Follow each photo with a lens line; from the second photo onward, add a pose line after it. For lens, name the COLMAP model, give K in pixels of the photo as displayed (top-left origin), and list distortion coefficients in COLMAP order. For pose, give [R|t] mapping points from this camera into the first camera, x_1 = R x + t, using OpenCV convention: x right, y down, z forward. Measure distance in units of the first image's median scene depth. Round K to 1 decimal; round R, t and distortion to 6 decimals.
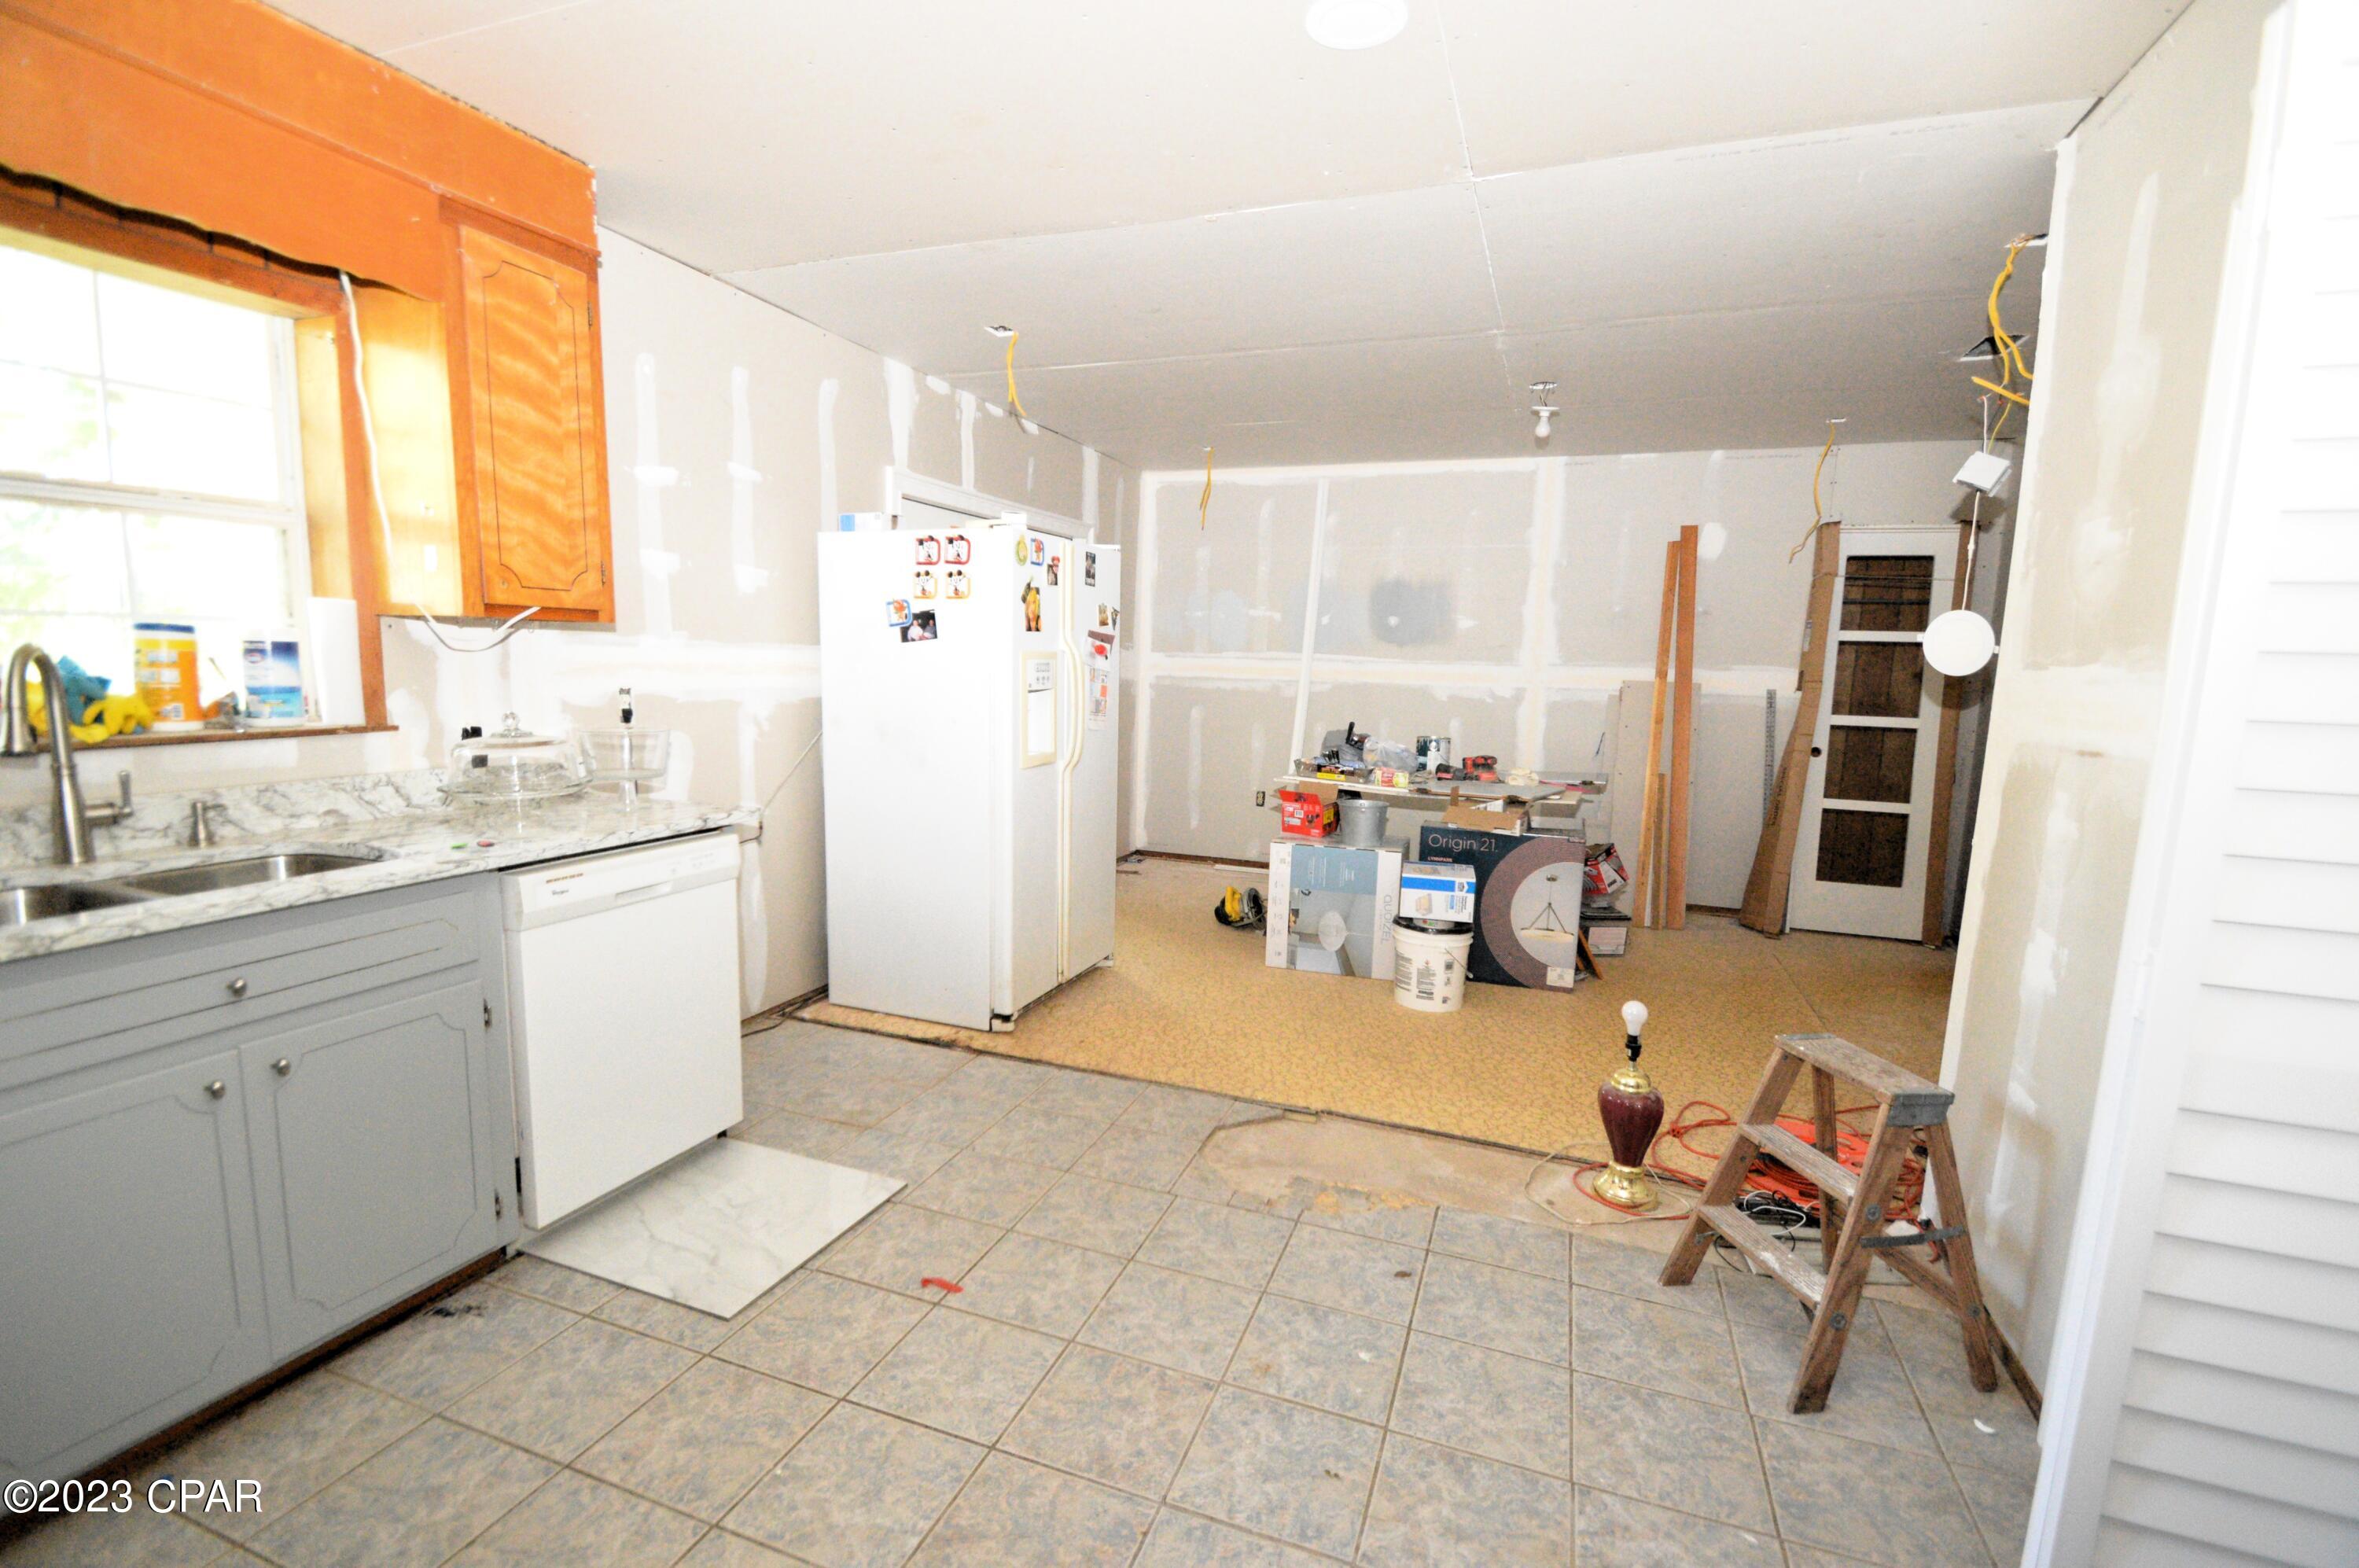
lens RADIAL K [[1049.9, 0, 1169.4], [0, 1049.9, 796.2], [0, 0, 1]] dist [0.017413, -0.018945]
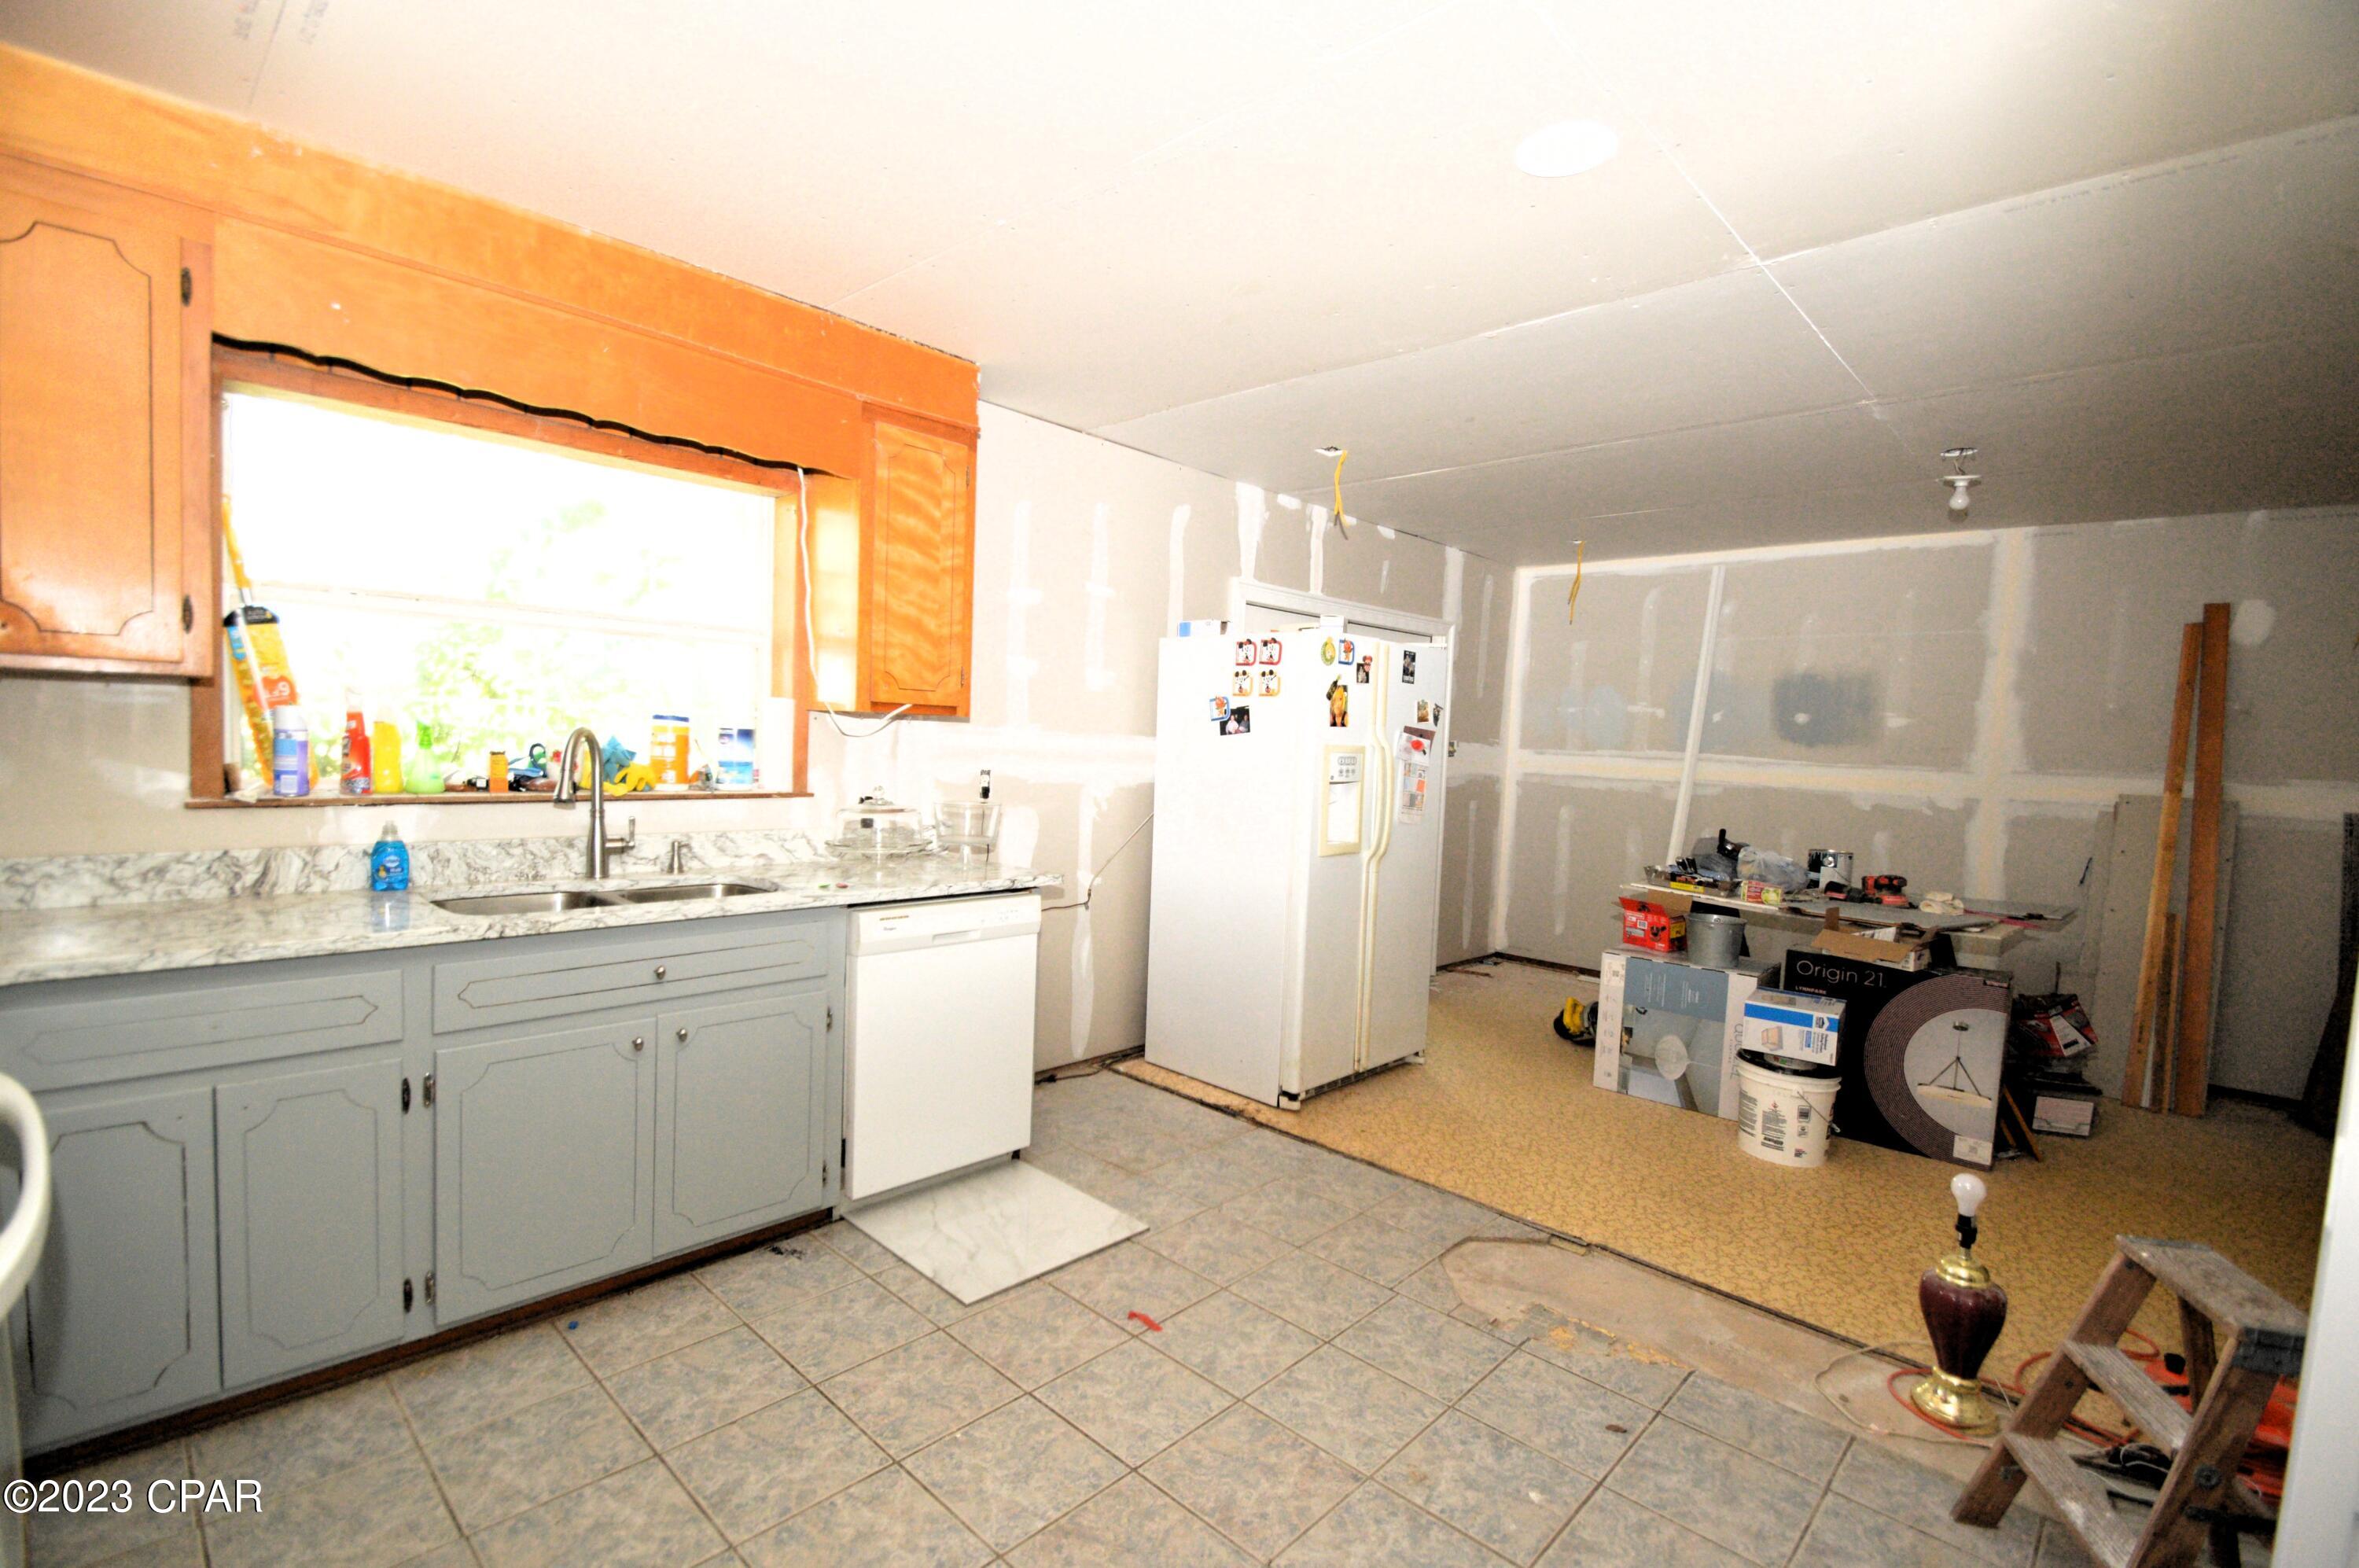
lens RADIAL K [[1049.9, 0, 1169.4], [0, 1049.9, 796.2], [0, 0, 1]] dist [0.017413, -0.018945]
pose [[0.921363, 0.035596, -0.387071, 0.166875], [-0.069363, 0.994871, -0.073618, 0.002386], [0.382466, 0.094677, 0.919106, -0.033163]]
